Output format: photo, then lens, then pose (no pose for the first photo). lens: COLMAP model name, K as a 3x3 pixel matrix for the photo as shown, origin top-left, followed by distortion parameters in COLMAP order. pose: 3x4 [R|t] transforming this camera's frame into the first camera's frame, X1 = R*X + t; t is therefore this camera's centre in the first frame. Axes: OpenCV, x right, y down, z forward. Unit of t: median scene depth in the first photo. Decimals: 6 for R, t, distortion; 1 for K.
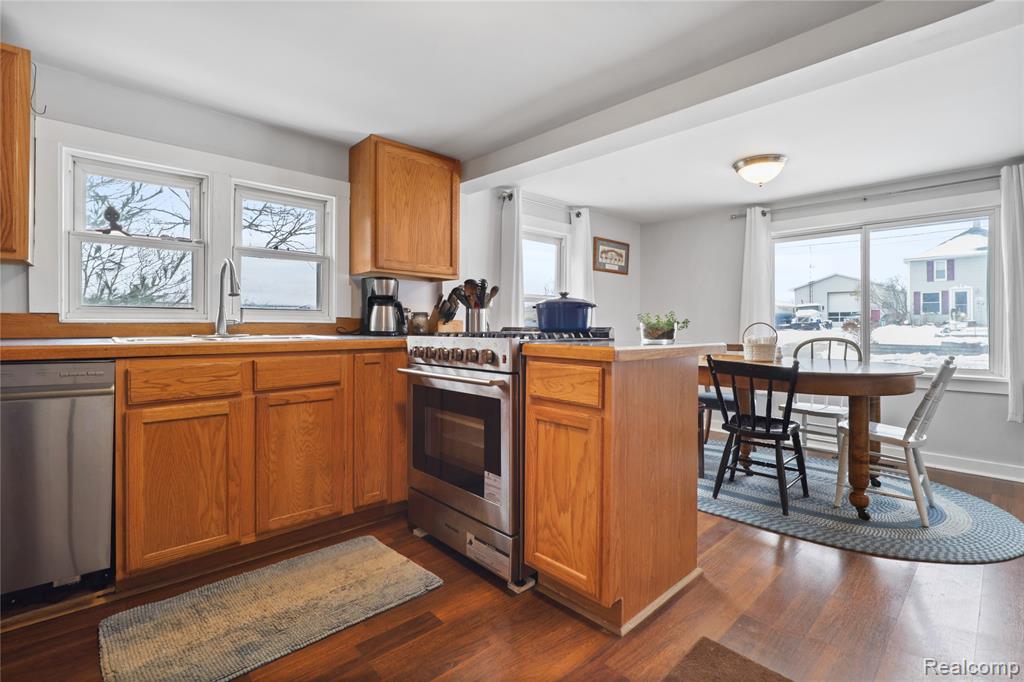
lens RADIAL K [[470.3, 0, 512.4], [0, 470.3, 325.9], [0, 0, 1]] dist [-0.011264, 0.000389]
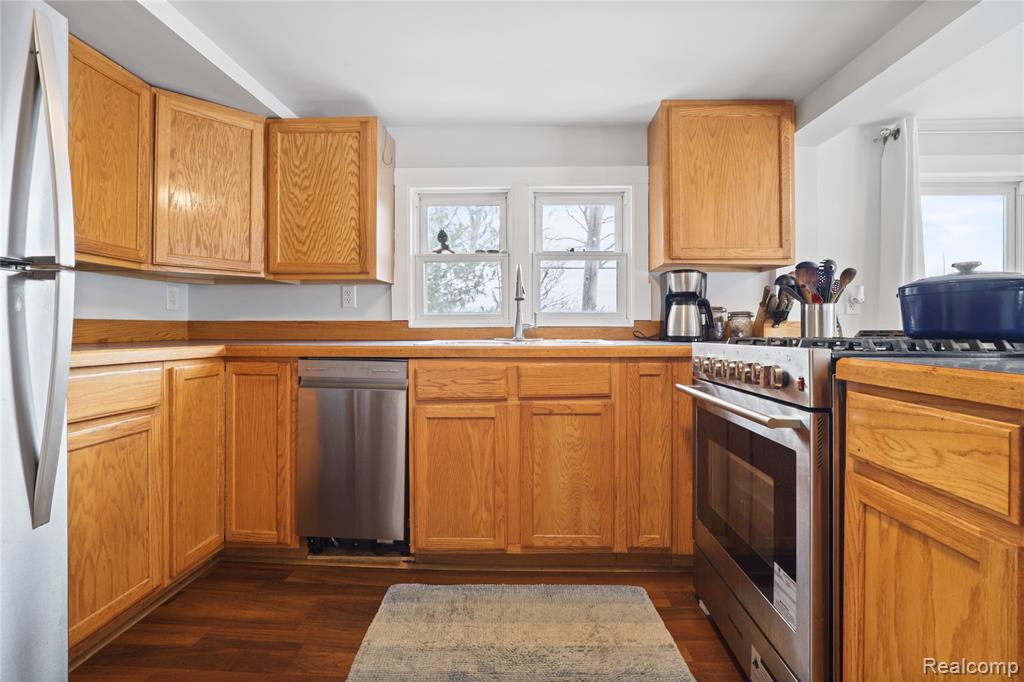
lens RADIAL K [[465.2, 0, 523.8], [0, 465.2, 327.2], [0, 0, 1]] dist [-0.019564, 0.006518]
pose [[0.719460, -0.008659, -0.694480, 0.111935], [0.002677, 0.999949, -0.009695, 0.004056], [0.694529, 0.005116, 0.719447, 0.291724]]
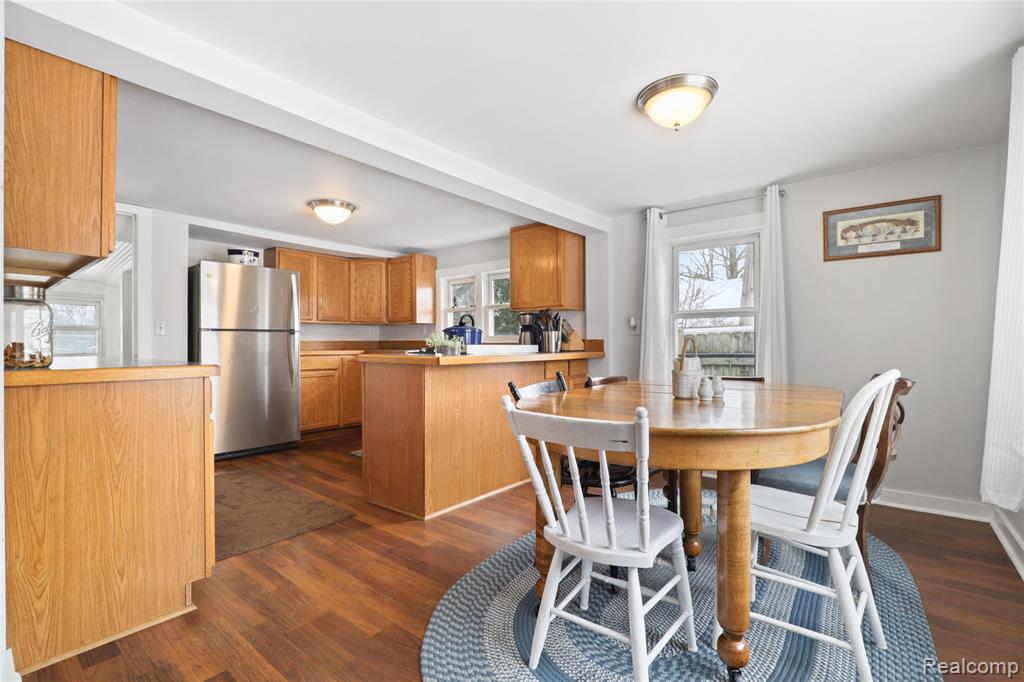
lens RADIAL K [[461.2, 0, 512.0], [0, 461.2, 341.0], [0, 0, 1]] dist [-0.000923, 0.000070]
pose [[0.141367, -0.010646, -0.989900, 1.606241], [0.001245, 0.999943, -0.010576, 0.006884], [0.989956, 0.000263, 0.141372, 0.953913]]
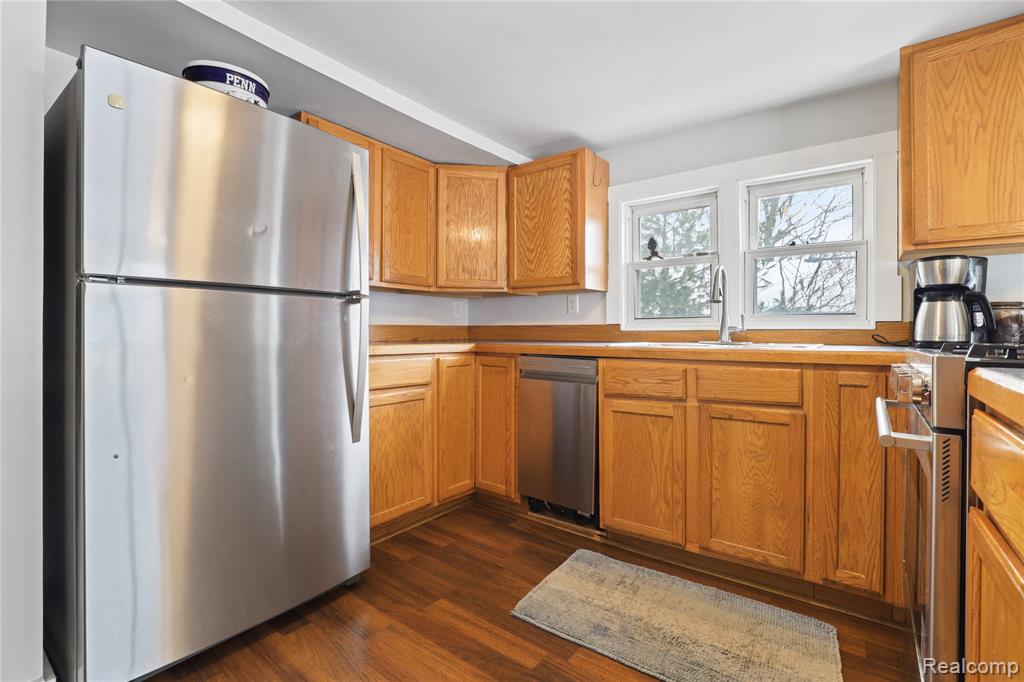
lens RADIAL K [[470.3, 0, 518.1], [0, 470.3, 335.6], [0, 0, 1]] dist [-0.013539, 0.000144]
pose [[0.182924, 0.001475, -0.983126, 0.313949], [-0.002096, 0.999997, 0.001110, 0.005839], [0.983125, 0.001857, 0.182926, 0.416121]]
